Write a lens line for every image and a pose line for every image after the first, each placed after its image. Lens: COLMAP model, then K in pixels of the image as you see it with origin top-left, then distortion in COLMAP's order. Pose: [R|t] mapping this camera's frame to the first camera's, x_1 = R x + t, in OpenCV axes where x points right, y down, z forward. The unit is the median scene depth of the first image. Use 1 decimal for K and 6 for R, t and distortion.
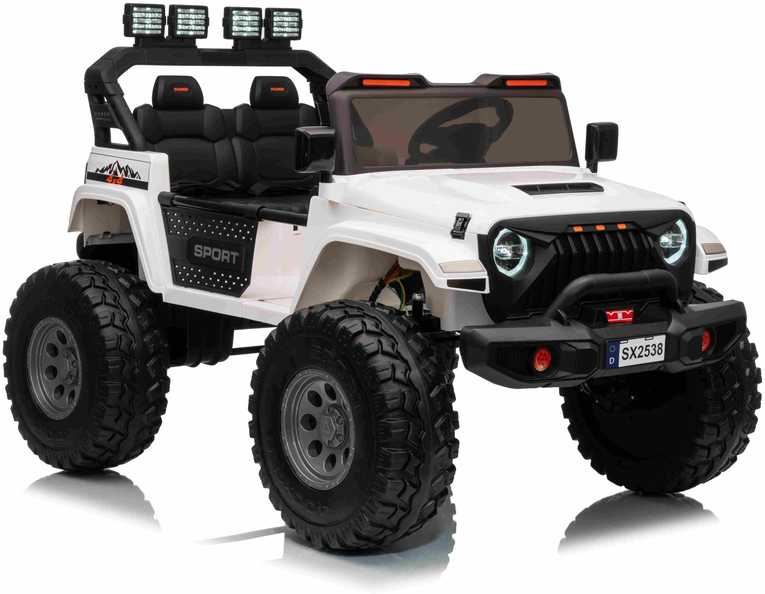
lens RADIAL K [[2037.7, 0, 382.5], [0, 2037.7, 297.0], [0, 0, 1]] dist [-0.034063, 0.800370]
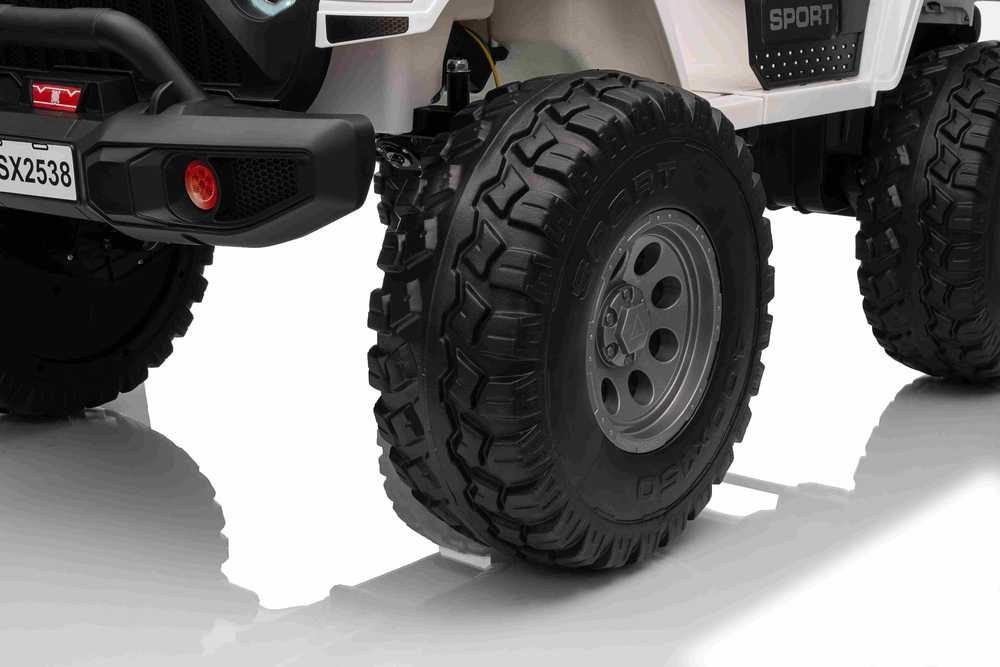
lens RADIAL K [[1682.9, 0, 500.0], [0, 1682.9, 333.5], [0, 0, 1]] dist [0.014736, 0.094849]
pose [[0.205052, 0.202428, -0.957589, 0.502192], [-0.118055, 0.976351, 0.181114, -0.020106], [0.971605, 0.075910, 0.224100, 0.935051]]
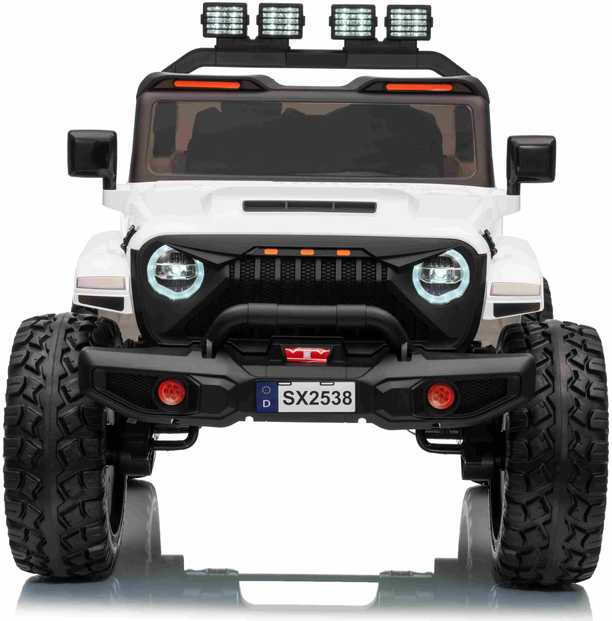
lens RADIAL K [[2277.3, 0, 306.6], [0, 2277.3, 323.3], [0, 0, 1]] dist [-0.018105, 0.965125]
pose [[0.756871, 0.075178, -0.649226, 0.682755], [-0.079555, 0.996573, 0.022655, -0.023847], [0.648705, 0.034502, 0.760258, 0.242915]]
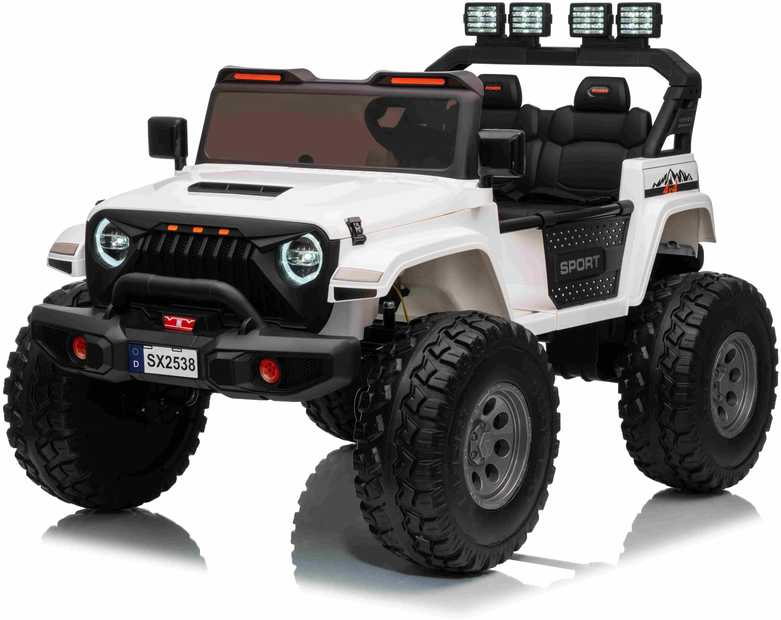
lens RADIAL K [[2204.3, 0, 390.5], [0, 2204.3, 310.0], [0, 0, 1]] dist [-0.049845, 0.178428]
pose [[0.256896, 0.108379, -0.960343, 1.030569], [-0.122282, 0.989351, 0.078942, -0.082078], [0.958672, 0.097153, 0.267413, 0.753663]]
